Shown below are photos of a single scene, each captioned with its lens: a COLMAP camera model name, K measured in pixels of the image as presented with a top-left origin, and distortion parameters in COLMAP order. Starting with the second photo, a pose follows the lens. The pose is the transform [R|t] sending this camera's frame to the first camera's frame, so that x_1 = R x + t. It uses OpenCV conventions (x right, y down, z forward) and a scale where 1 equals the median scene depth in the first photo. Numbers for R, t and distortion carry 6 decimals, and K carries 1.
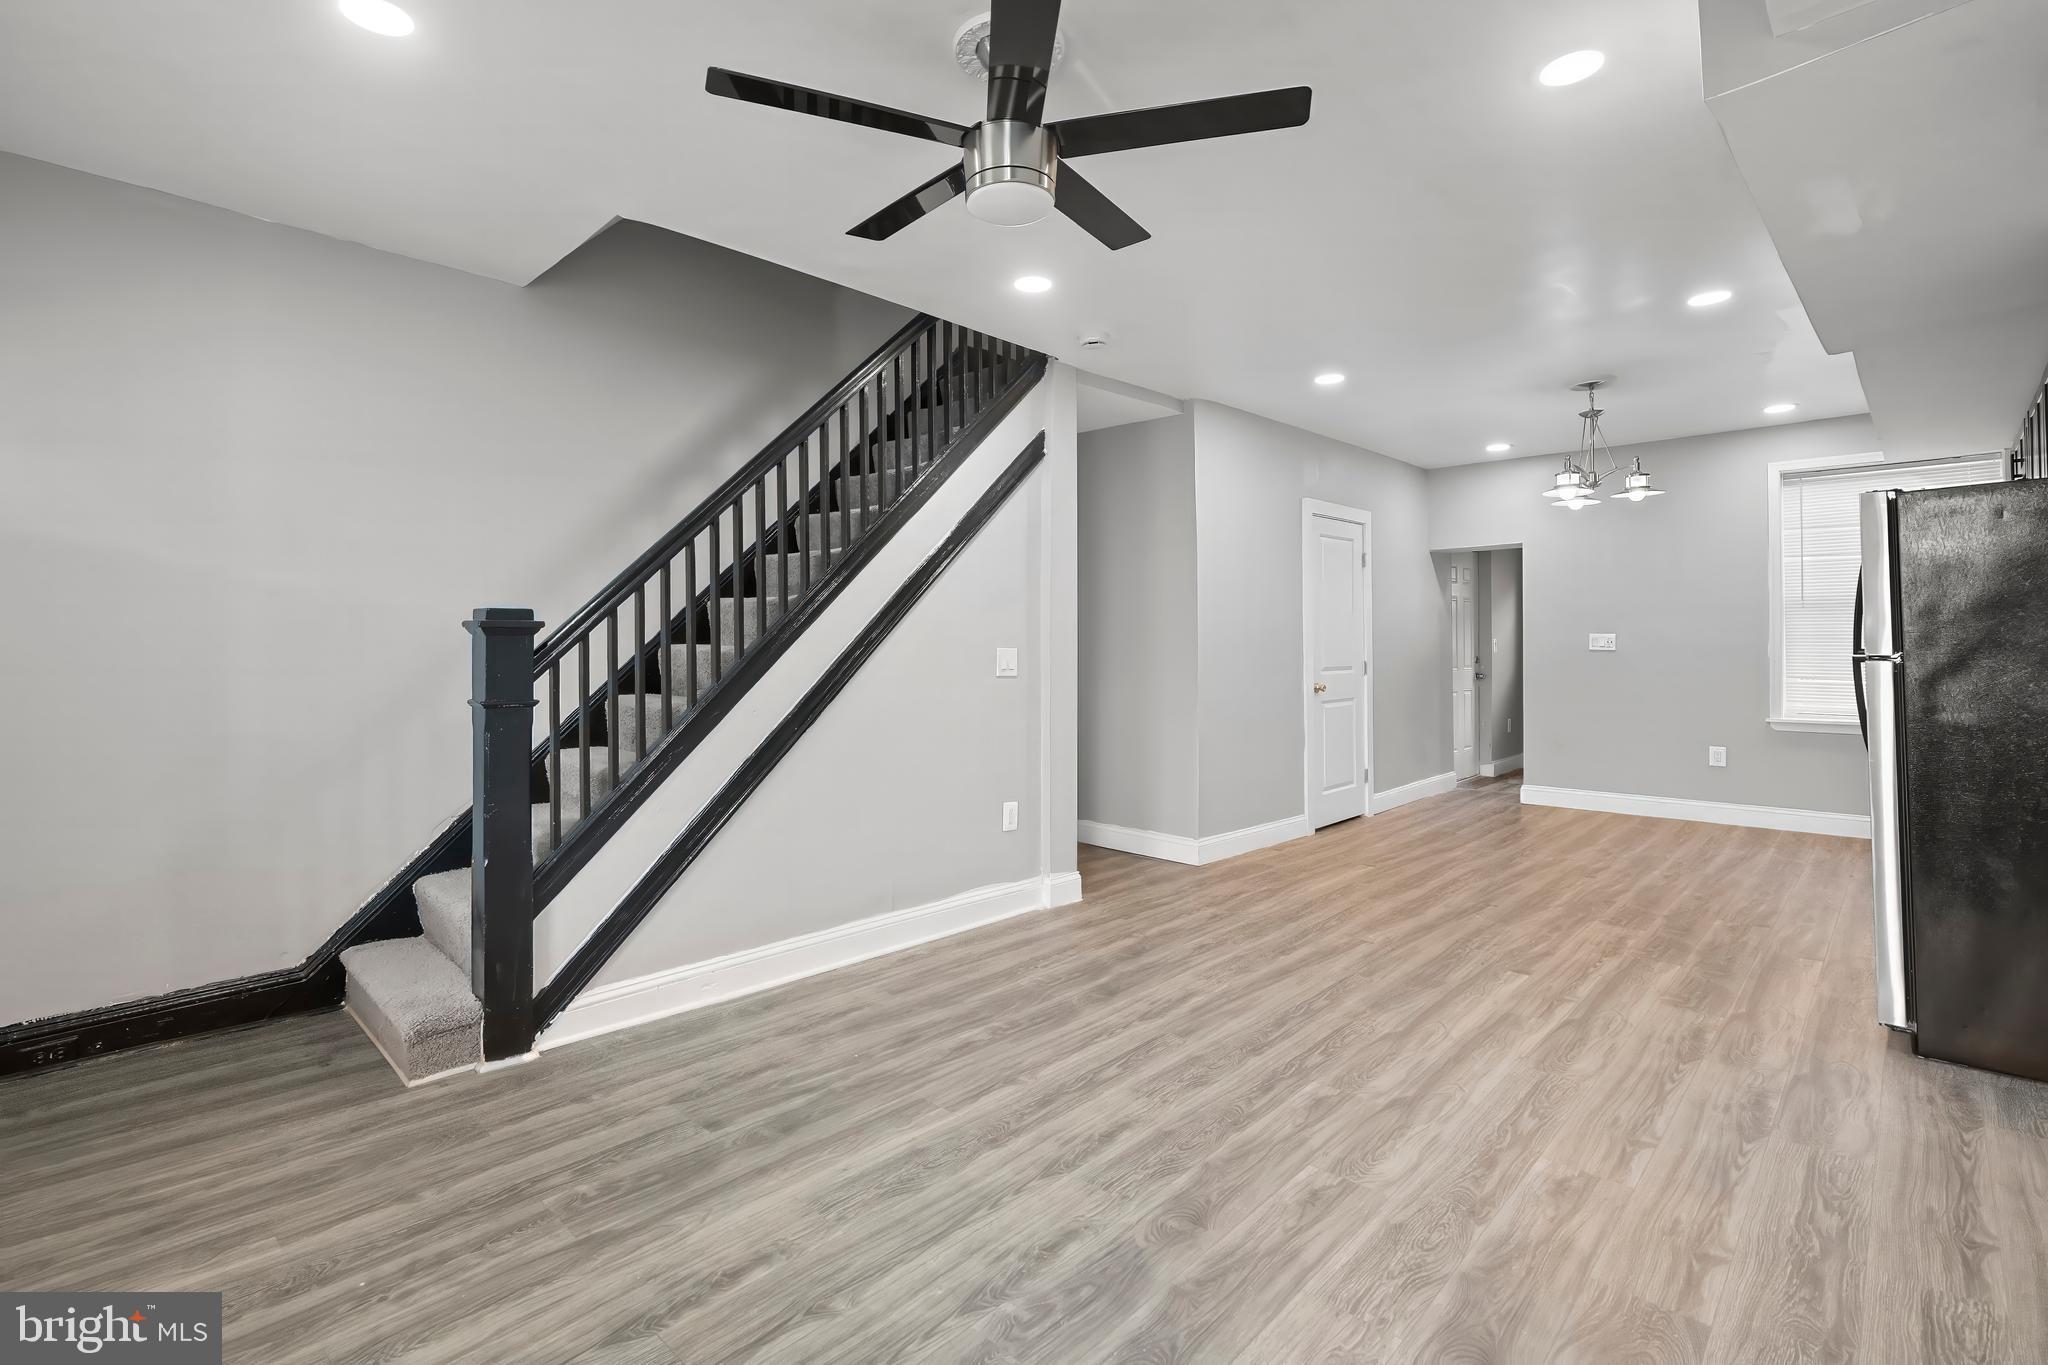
lens RADIAL K [[935.3, 0, 1044.2], [0, 935.3, 642.0], [0, 0, 1]] dist [-0.007850, 0.000945]
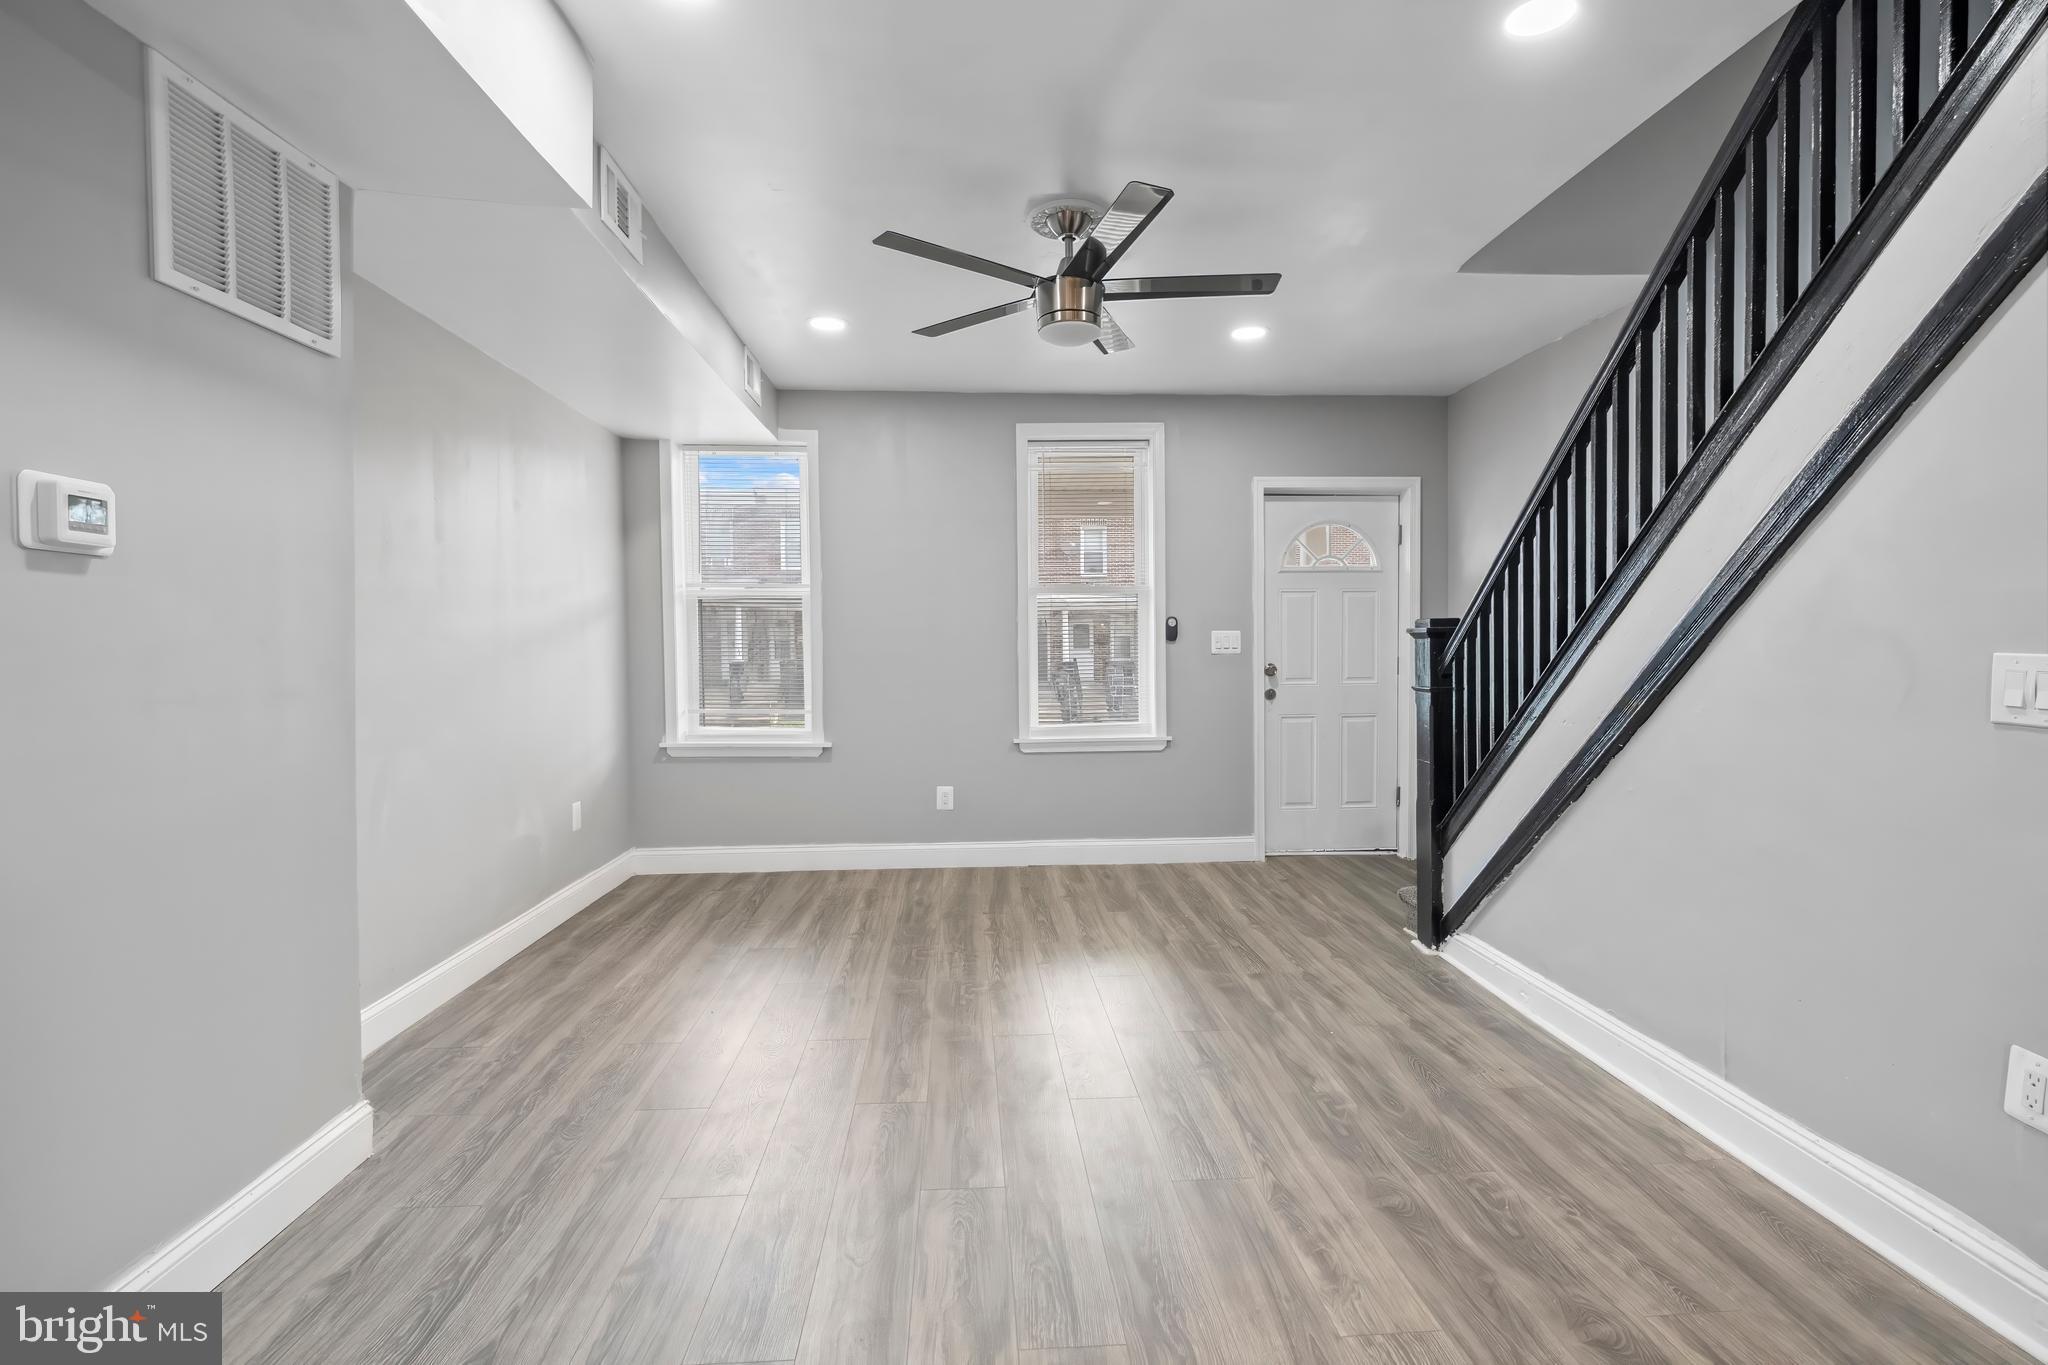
lens RADIAL K [[935.3, 0, 1031.9], [0, 935.3, 679.7], [0, 0, 1]] dist [-0.007850, 0.000945]
pose [[-0.683876, 0.031007, -0.728939, 0.672927], [0.010620, 0.999414, 0.032549, -0.000867], [0.729521, 0.014518, -0.683804, 1.234915]]
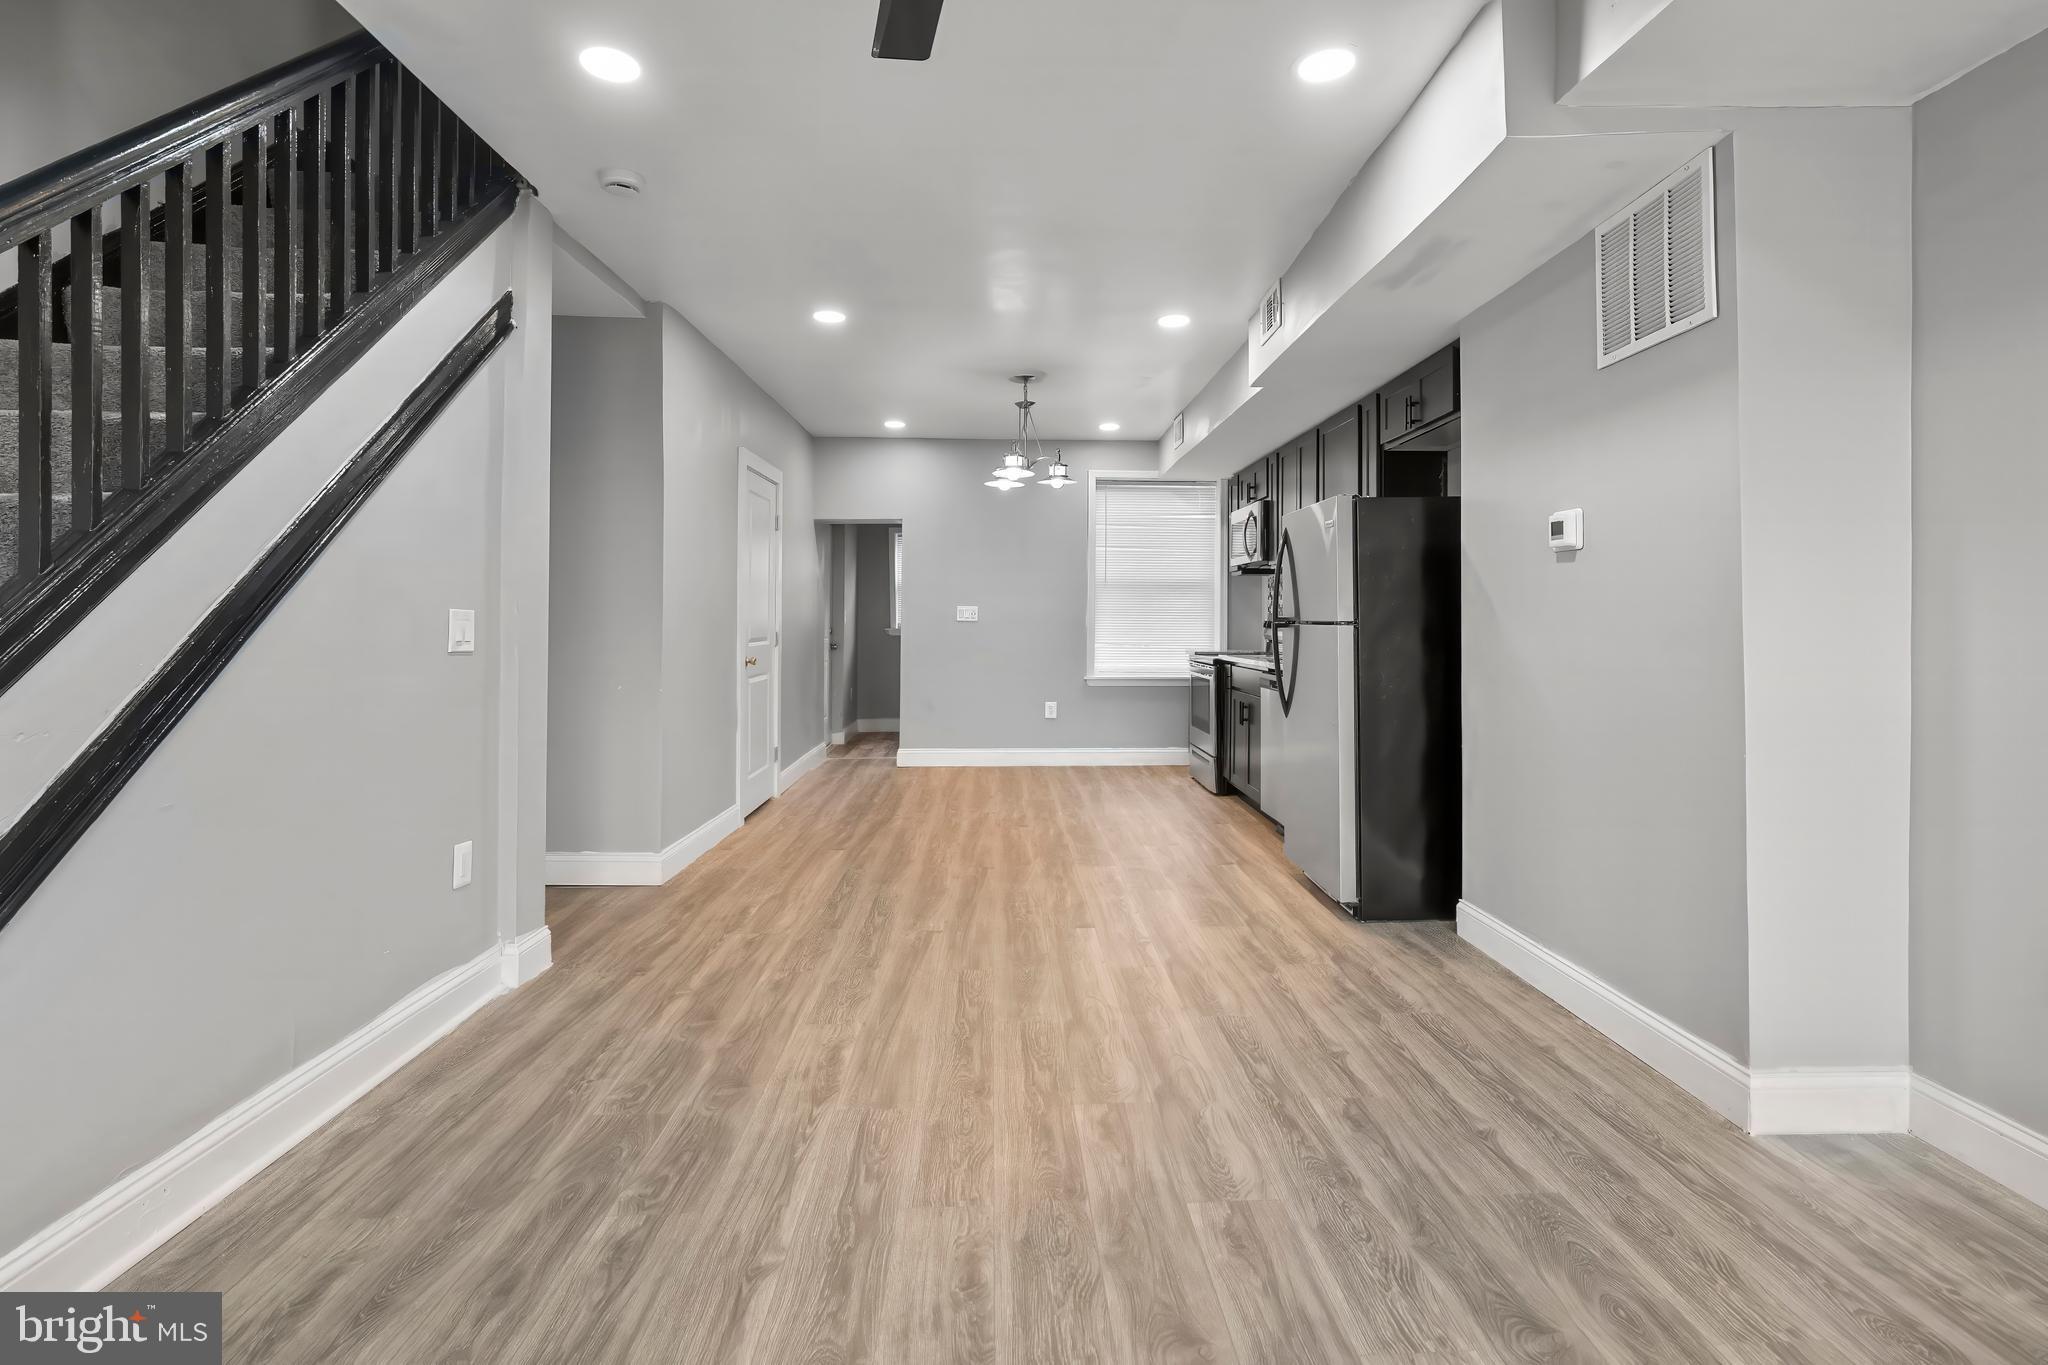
lens RADIAL K [[935.3, 0, 1038.9], [0, 935.3, 616.7], [0, 0, 1]] dist [-0.007850, 0.000945]
pose [[0.701861, 0.007661, 0.712273, -0.283382], [-0.007979, 0.999964, -0.002894, 0.013234], [-0.712269, -0.003652, 0.701897, 0.322586]]
